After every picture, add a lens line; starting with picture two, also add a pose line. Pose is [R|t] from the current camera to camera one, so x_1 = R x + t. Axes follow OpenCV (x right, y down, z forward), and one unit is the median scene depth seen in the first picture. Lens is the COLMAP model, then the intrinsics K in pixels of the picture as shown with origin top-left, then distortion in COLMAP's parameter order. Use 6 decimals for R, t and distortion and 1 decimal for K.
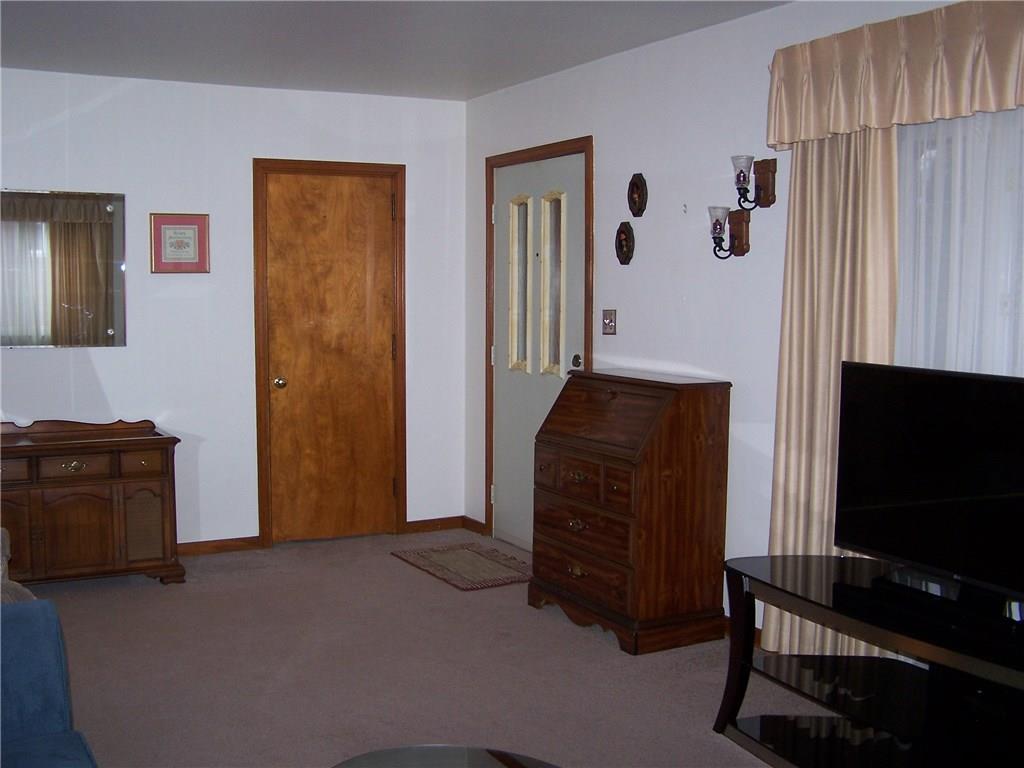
lens RADIAL K [[1161.3, 0, 490.8], [0, 1161.3, 409.0], [0, 0, 1]] dist [-0.205694, 0.358511]
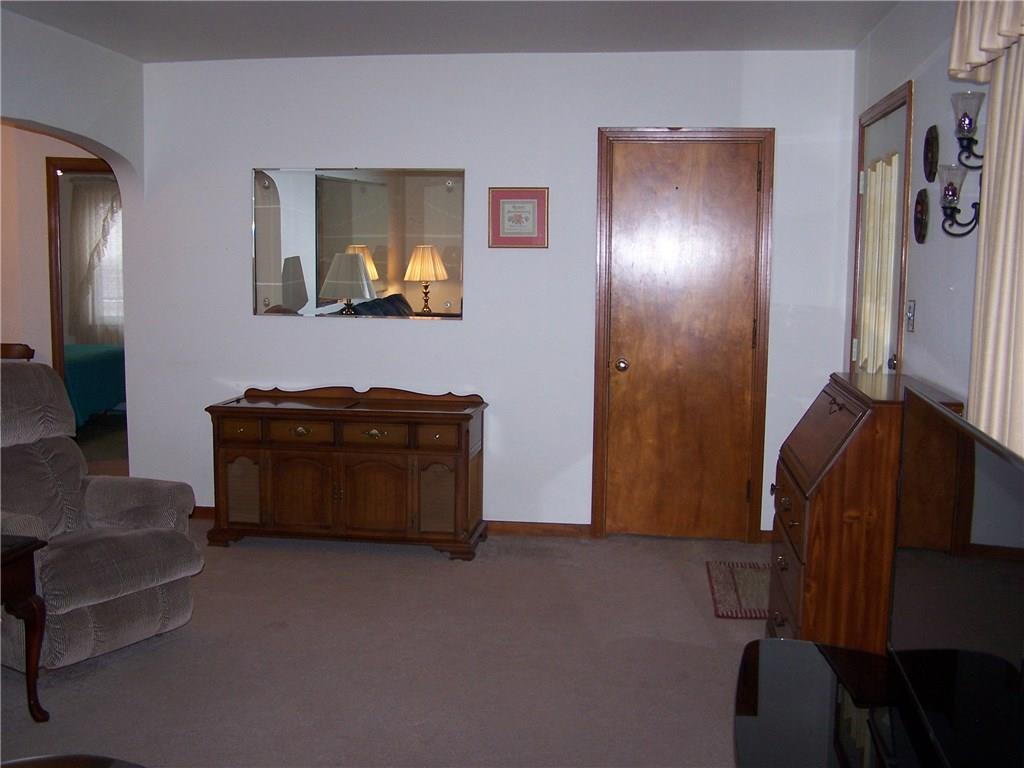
lens RADIAL K [[1161.3, 0, 490.8], [0, 1161.3, 409.0], [0, 0, 1]] dist [-0.205694, 0.358511]
pose [[0.812551, 0.081899, -0.577108, 0.296433], [-0.068039, 0.996638, 0.045639, -0.024928], [0.578905, 0.002181, 0.815392, 0.177774]]
